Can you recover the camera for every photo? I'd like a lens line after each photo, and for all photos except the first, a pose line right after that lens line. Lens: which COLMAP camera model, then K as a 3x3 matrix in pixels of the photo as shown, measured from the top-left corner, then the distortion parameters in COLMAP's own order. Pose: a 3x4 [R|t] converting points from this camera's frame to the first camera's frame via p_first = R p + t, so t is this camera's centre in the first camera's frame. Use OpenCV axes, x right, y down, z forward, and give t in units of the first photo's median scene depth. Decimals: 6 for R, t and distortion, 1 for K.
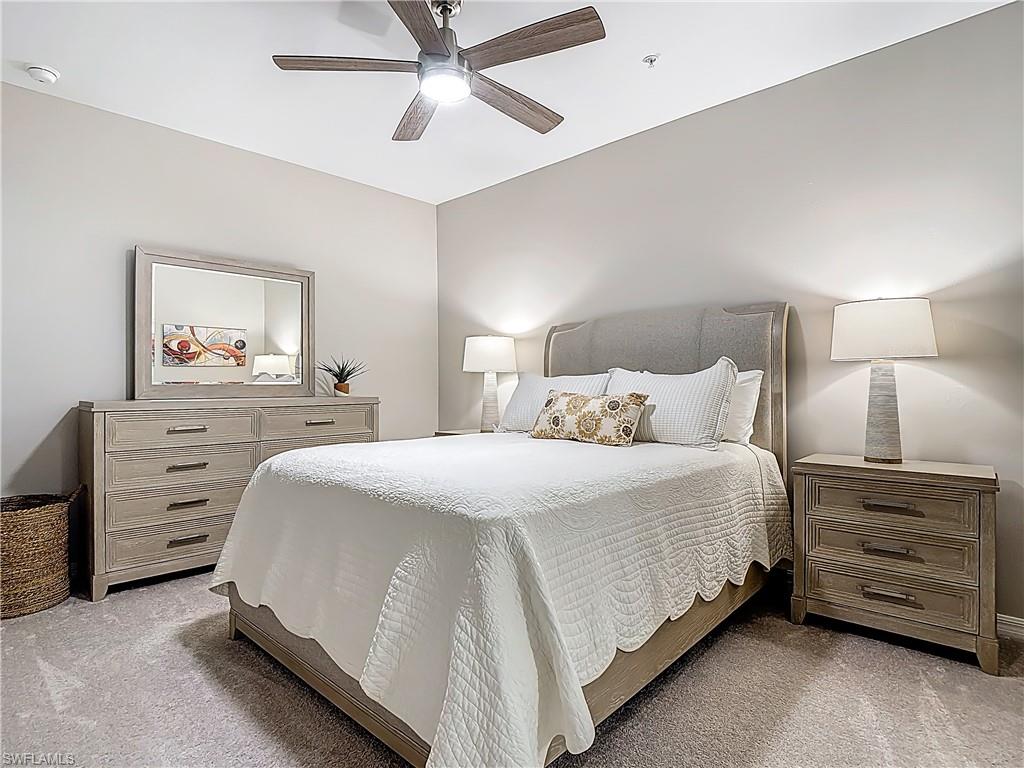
lens RADIAL K [[558.8, 0, 499.0], [0, 558.8, 385.6], [0, 0, 1]] dist [0.000278, -0.001678]
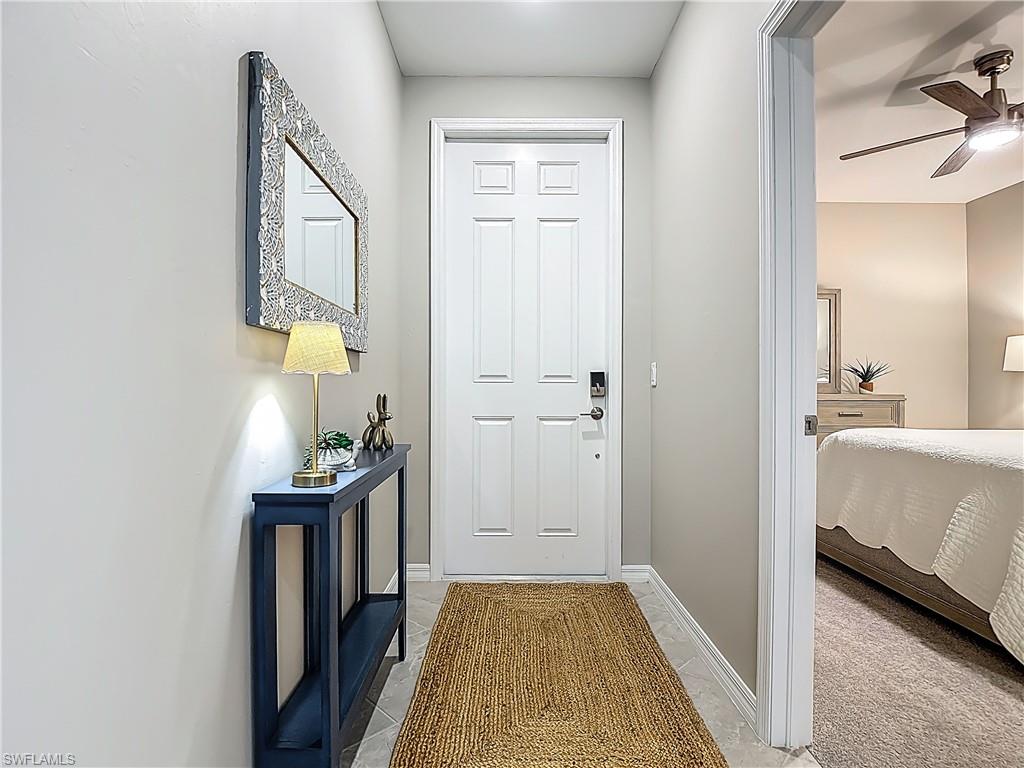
lens RADIAL K [[551.3, 0, 512.2], [0, 551.3, 386.2], [0, 0, 1]] dist [-0.001415, -0.007337]
pose [[0.711893, 0.004932, -0.702270, -0.002359], [-0.006133, 0.999981, 0.000806, 0.008597], [0.702261, 0.003733, 0.711910, -0.390726]]
